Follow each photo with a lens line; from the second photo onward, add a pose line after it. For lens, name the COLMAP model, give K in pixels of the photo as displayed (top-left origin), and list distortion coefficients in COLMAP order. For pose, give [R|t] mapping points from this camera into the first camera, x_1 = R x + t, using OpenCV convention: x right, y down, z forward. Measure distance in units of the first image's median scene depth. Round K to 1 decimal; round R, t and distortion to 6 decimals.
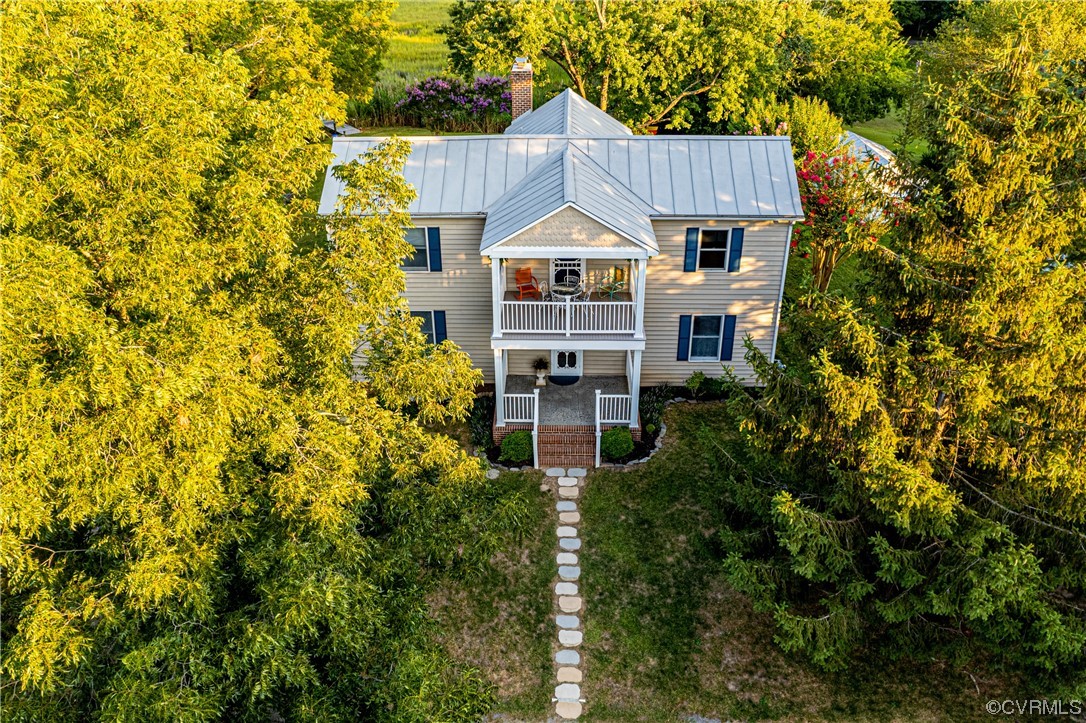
lens RADIAL K [[734.9, 0, 543.0], [0, 734.9, 361.5], [0, 0, 1]] dist [-0.000027, 0.000111]
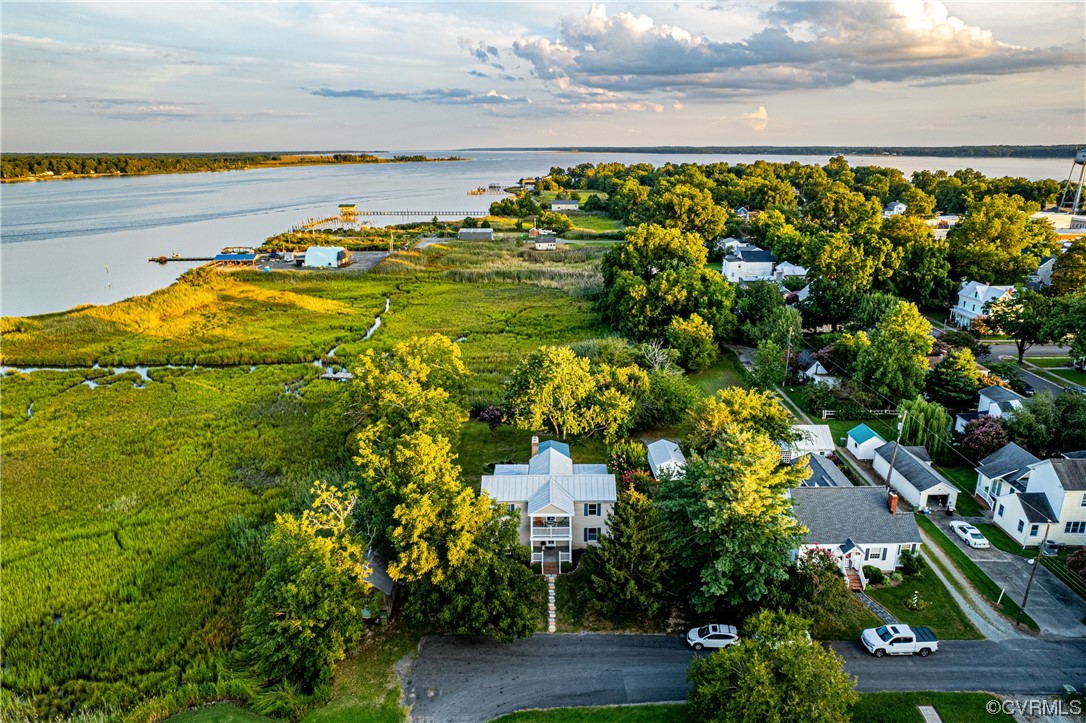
lens RADIAL K [[734.9, 0, 543.0], [0, 734.9, 361.5], [0, 0, 1]] dist [-0.000027, 0.000111]
pose [[0.999786, -0.006398, 0.019677, -0.071365], [0.009860, 0.983386, -0.181259, -0.222635], [-0.018190, 0.181414, 0.983239, -2.679148]]
